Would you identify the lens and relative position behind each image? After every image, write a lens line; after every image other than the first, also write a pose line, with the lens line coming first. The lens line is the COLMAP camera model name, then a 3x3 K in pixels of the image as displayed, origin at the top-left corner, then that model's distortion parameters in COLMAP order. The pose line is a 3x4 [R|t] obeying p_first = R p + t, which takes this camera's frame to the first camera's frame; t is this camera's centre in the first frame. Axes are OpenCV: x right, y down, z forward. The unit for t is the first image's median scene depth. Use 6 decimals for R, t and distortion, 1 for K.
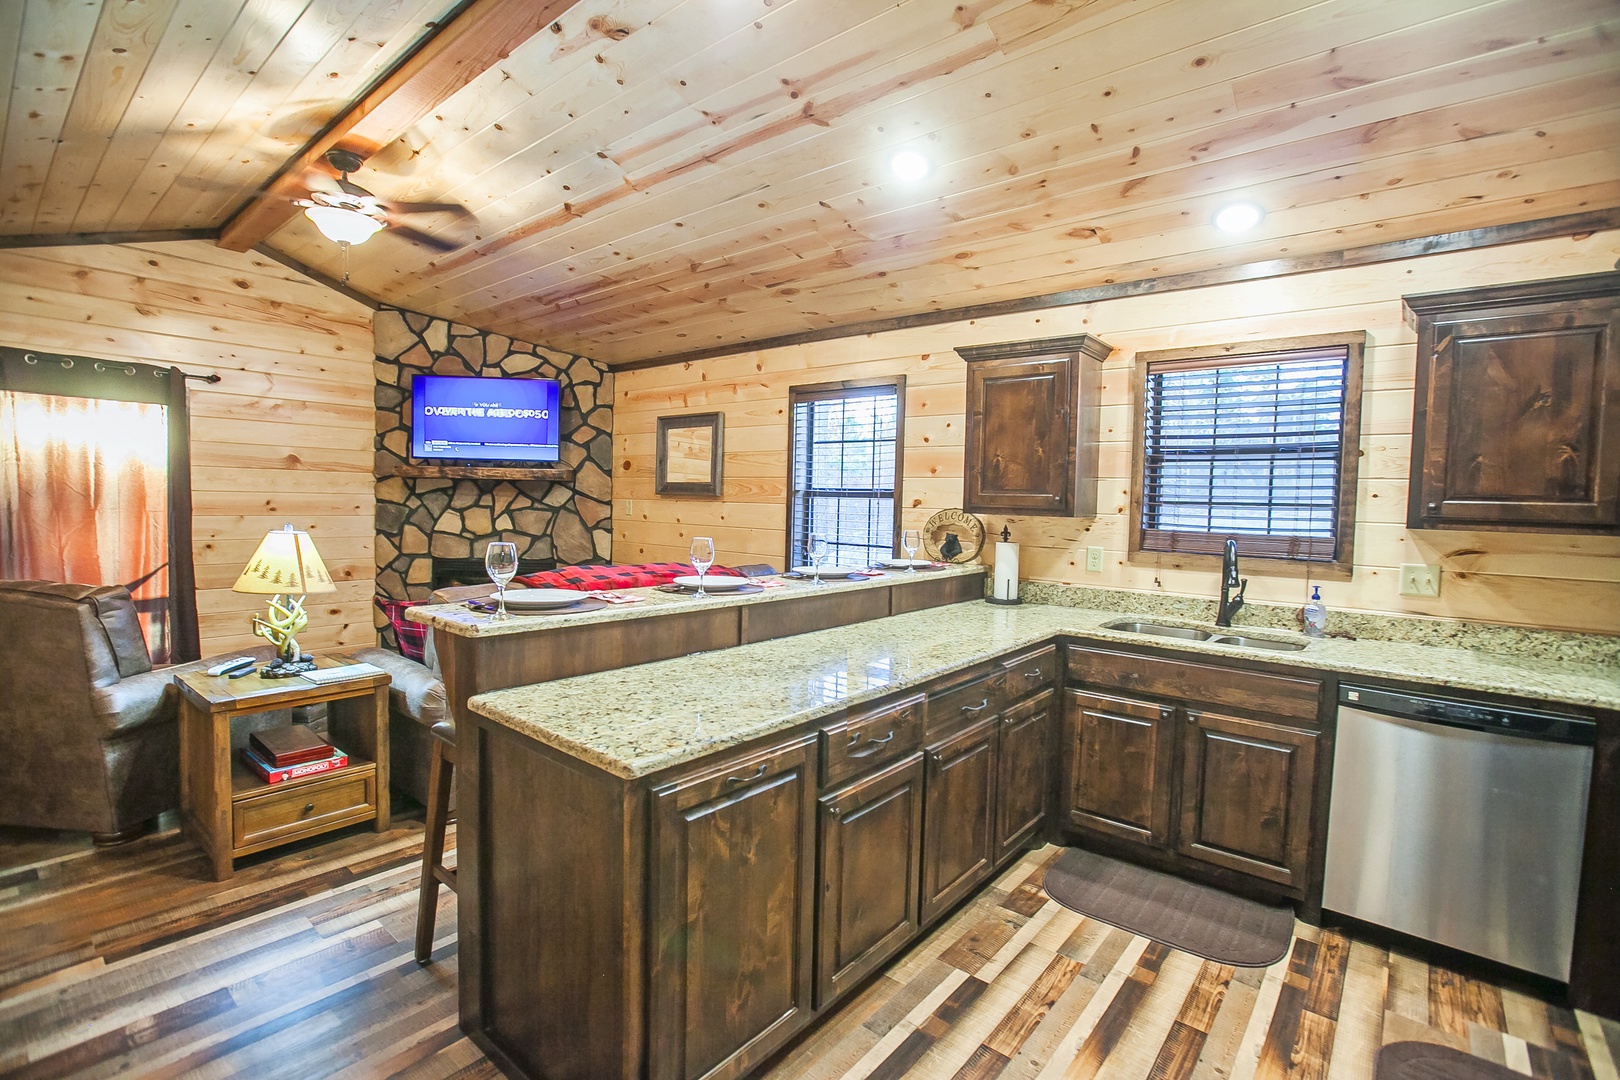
lens RADIAL K [[737.0, 0, 809.7], [0, 737.0, 536.8], [0, 0, 1]] dist [-0.050184, 0.016846]
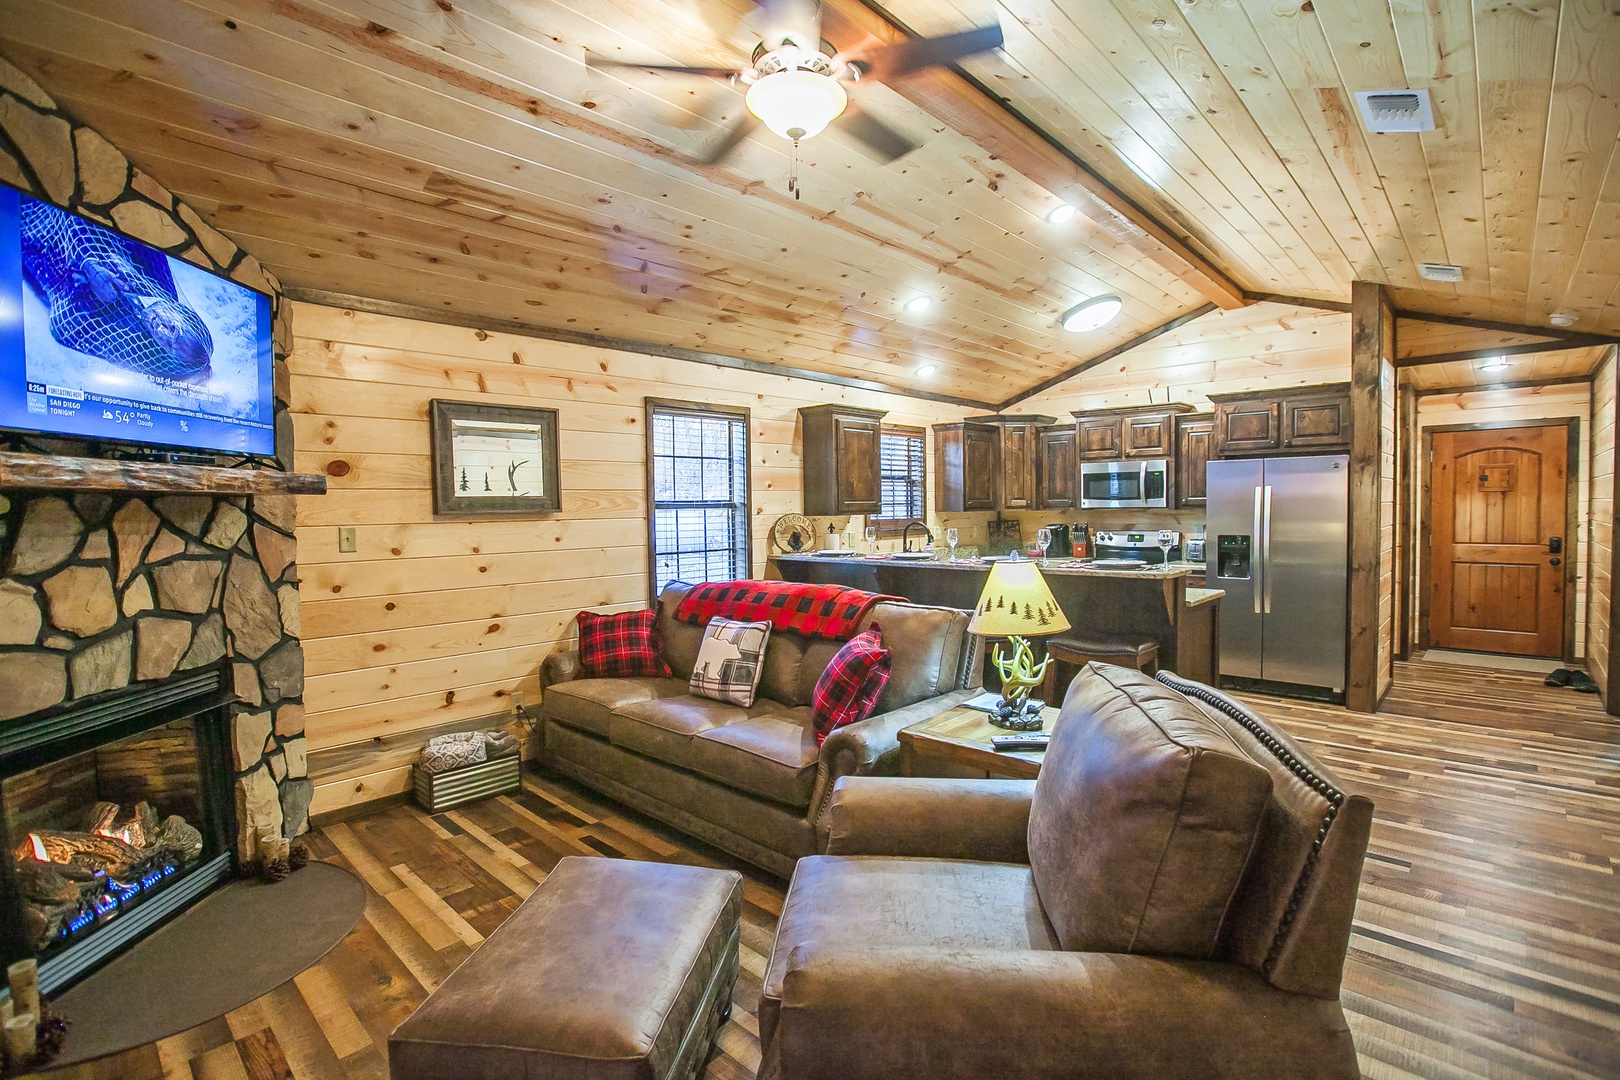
lens RADIAL K [[756.8, 0, 809.5], [0, 756.8, 536.9], [0, 0, 1]] dist [-0.049867, 0.016650]
pose [[0.061847, -0.064983, 0.995968, -0.862204], [0.068068, 0.995830, 0.060747, -0.055919], [-0.995762, 0.064037, 0.066013, 0.622367]]
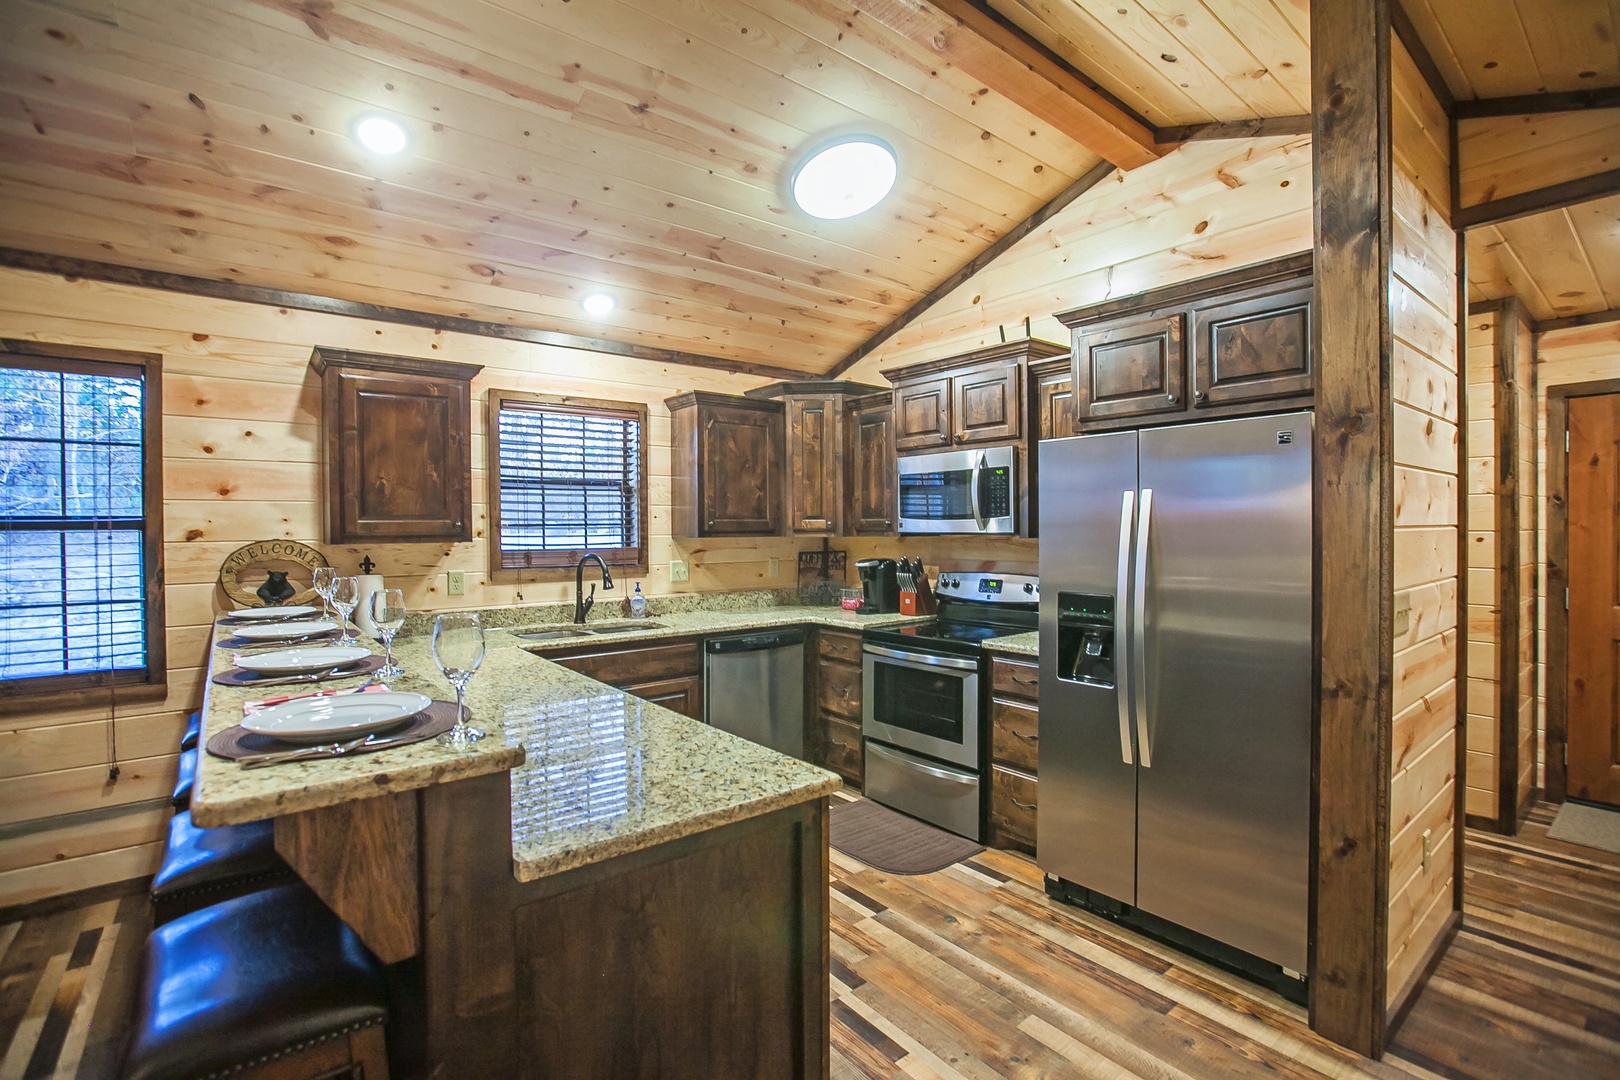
lens RADIAL K [[737.0, 0, 809.7], [0, 737.0, 536.8], [0, 0, 1]] dist [-0.050184, 0.016846]
pose [[0.198853, -0.037684, 0.979304, -0.328508], [0.063044, 0.997683, 0.025590, -0.018397], [-0.977999, 0.056651, 0.200768, 0.202721]]
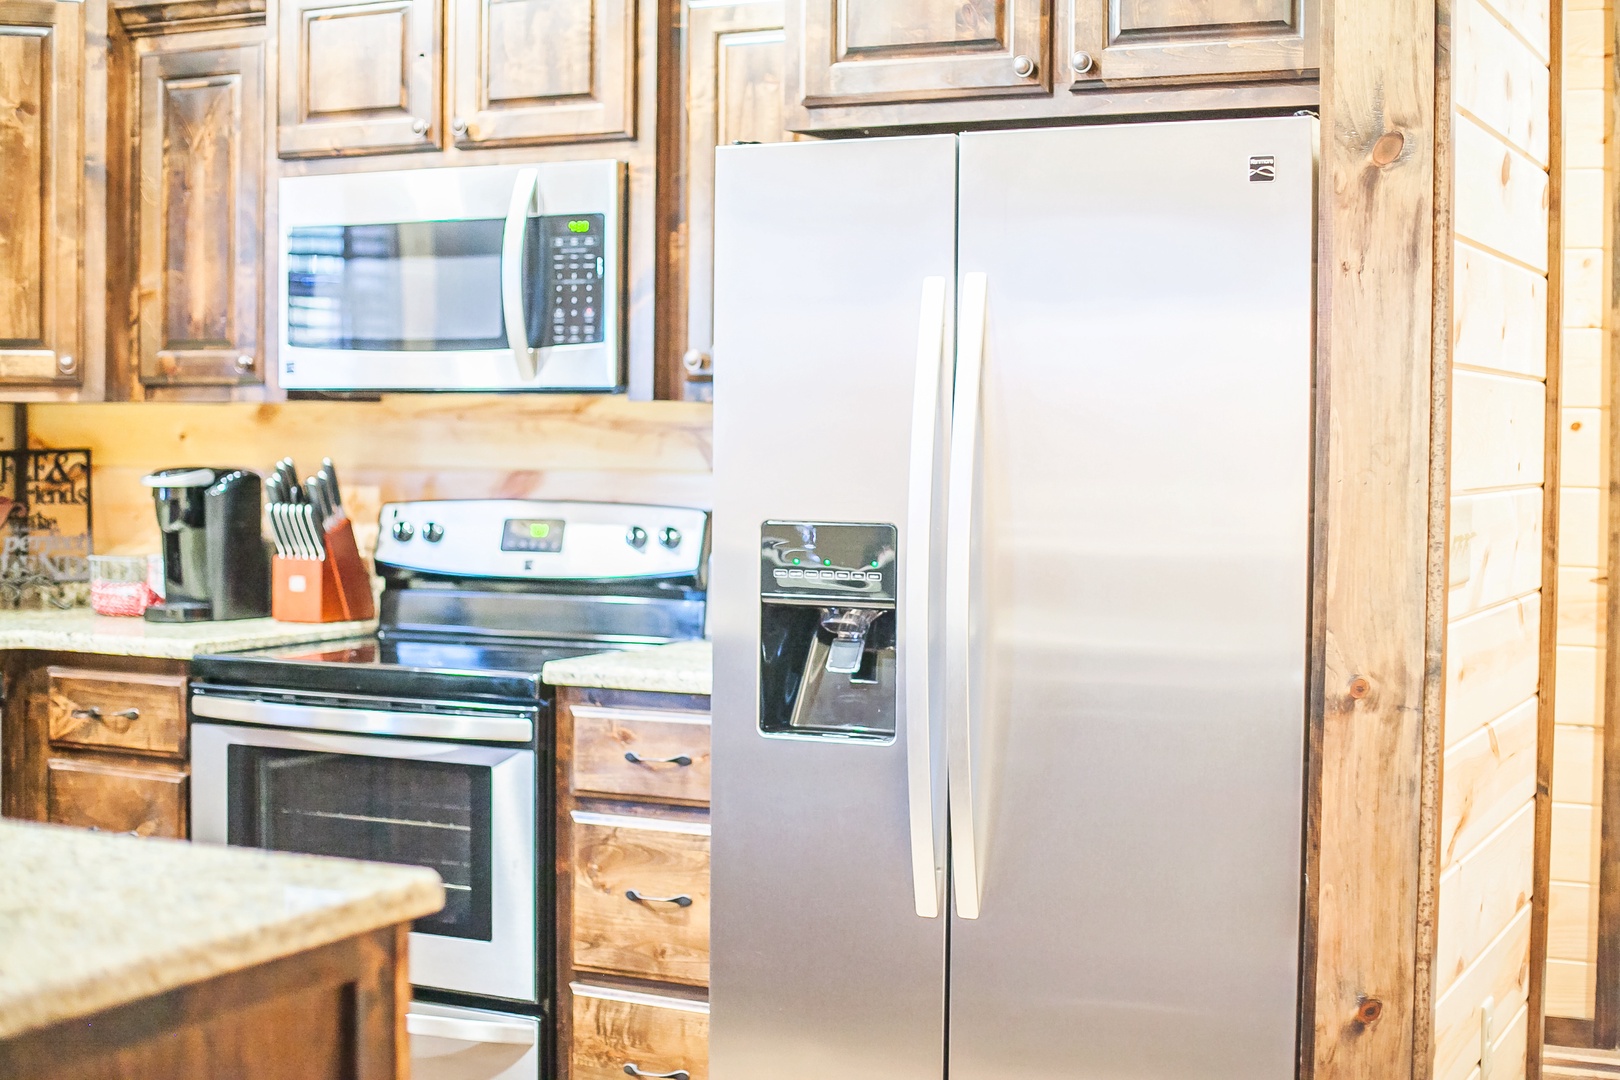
lens RADIAL K [[2364.2, 0, 757.7], [0, 2364.2, 543.7], [0, 0, 1]] dist [-0.152073, 0.086270]
pose [[-0.219983, -0.069707, 0.973010, -0.438768], [0.037056, 0.996127, 0.079741, -0.004015], [-0.974800, 0.053598, -0.216548, 0.279258]]
